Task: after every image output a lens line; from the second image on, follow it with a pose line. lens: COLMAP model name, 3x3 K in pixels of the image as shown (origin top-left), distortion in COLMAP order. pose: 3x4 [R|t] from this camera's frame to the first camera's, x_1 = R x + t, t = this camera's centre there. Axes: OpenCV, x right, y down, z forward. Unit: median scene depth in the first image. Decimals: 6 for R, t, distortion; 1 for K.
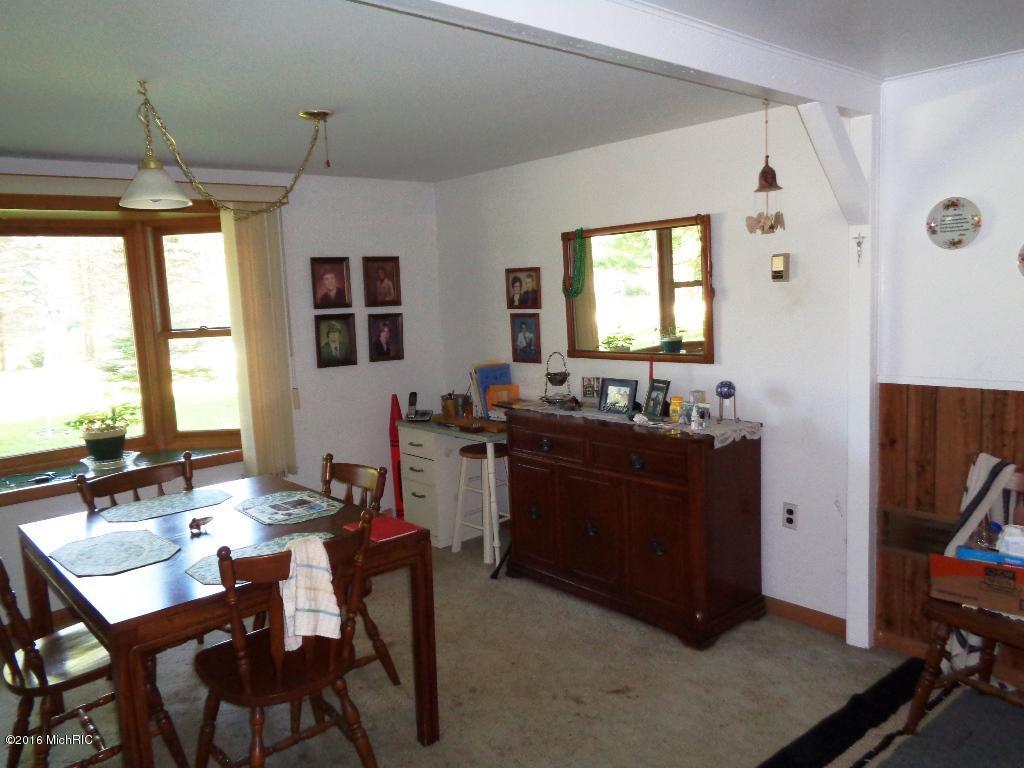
lens RADIAL K [[724.9, 0, 512.0], [0, 724.9, 384.0], [0, 0, 1]] dist [-0.034540, -0.000121]
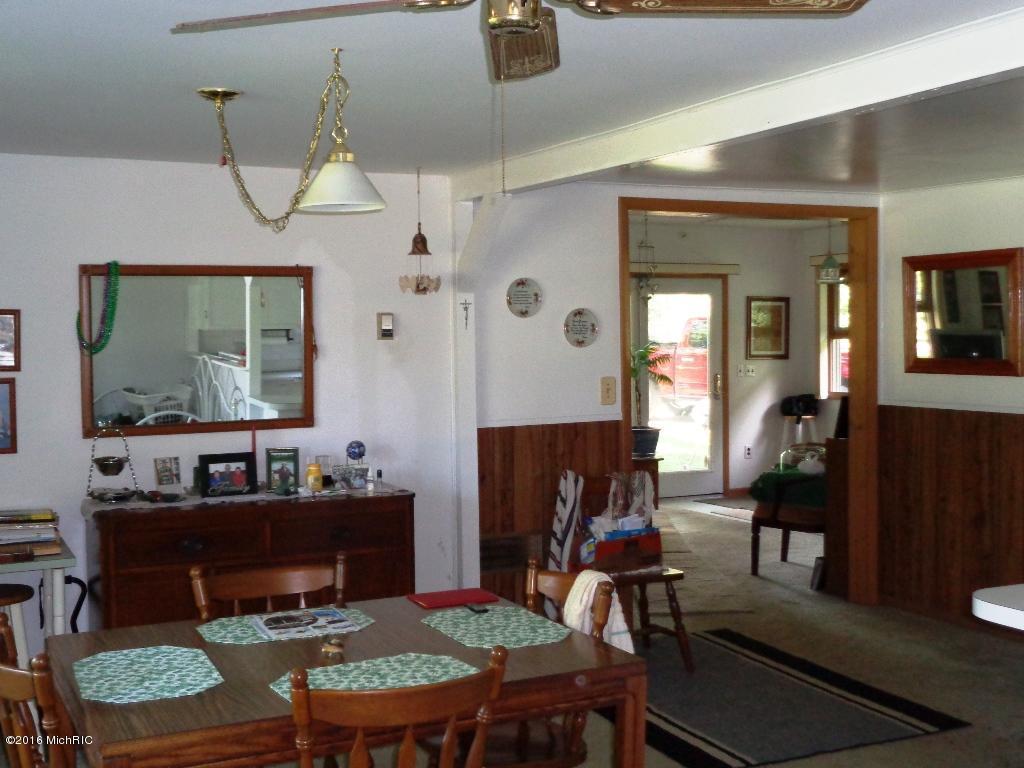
lens RADIAL K [[1259.7, 0, 512.0], [0, 1259.7, 384.0], [0, 0, 1]] dist [0.024238, 0.011214]
pose [[0.265580, -0.000280, 0.964089, -1.439607], [0.122187, 0.991946, -0.033371, 0.003116], [-0.956315, 0.126662, 0.263475, 0.398452]]
